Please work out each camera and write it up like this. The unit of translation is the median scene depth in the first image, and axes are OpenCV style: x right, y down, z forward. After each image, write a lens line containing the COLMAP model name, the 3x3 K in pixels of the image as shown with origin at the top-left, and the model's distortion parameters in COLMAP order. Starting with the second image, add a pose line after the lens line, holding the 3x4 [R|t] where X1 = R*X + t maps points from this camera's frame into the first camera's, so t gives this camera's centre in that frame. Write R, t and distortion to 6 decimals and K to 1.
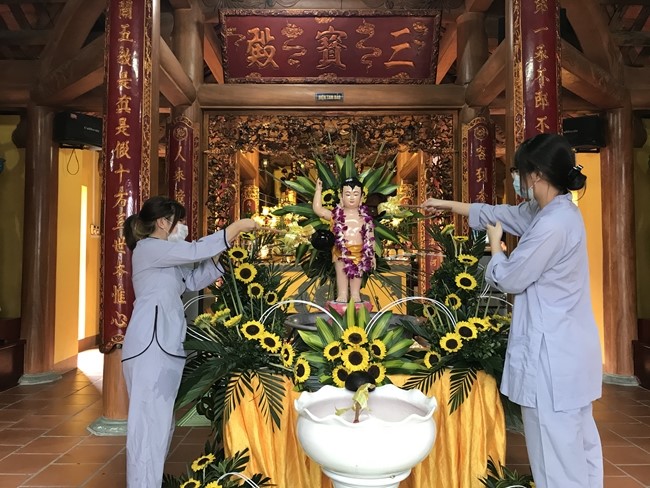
lens RADIAL K [[519.5, 0, 324.7], [0, 519.5, 241.4], [0, 0, 1]] dist [0.032517, -0.038837]
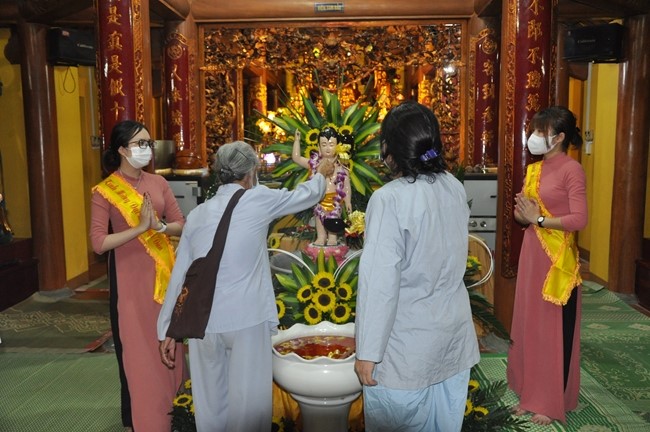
lens RADIAL K [[587.4, 0, 326.4], [0, 587.4, 219.4], [0, 0, 1]] dist [-0.013993, 0.000000]
pose [[0.998988, -0.001671, -0.044945, 0.096454], [0.008721, 0.987538, 0.157139, -0.122458], [0.044123, -0.157372, 0.986553, -0.200081]]
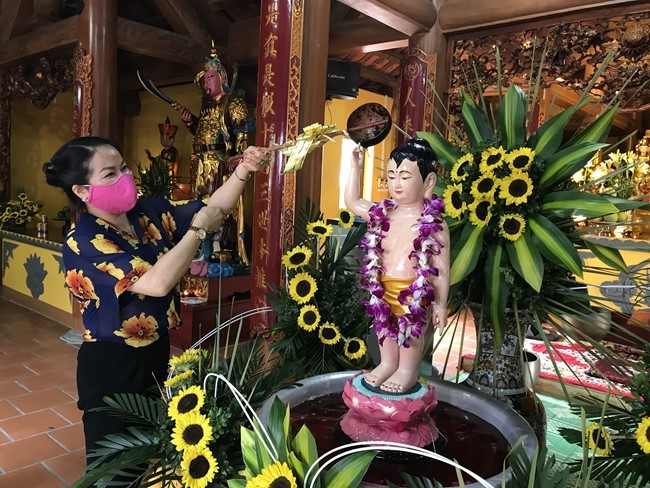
lens RADIAL K [[519.5, 0, 328.0], [0, 519.5, 243.5], [0, 0, 1]] dist [0.032517, -0.038837]
pose [[0.758144, 0.101779, -0.644096, 0.302126], [-0.024654, 0.991512, 0.127659, -0.083130], [0.651622, -0.080904, 0.754217, 0.544337]]
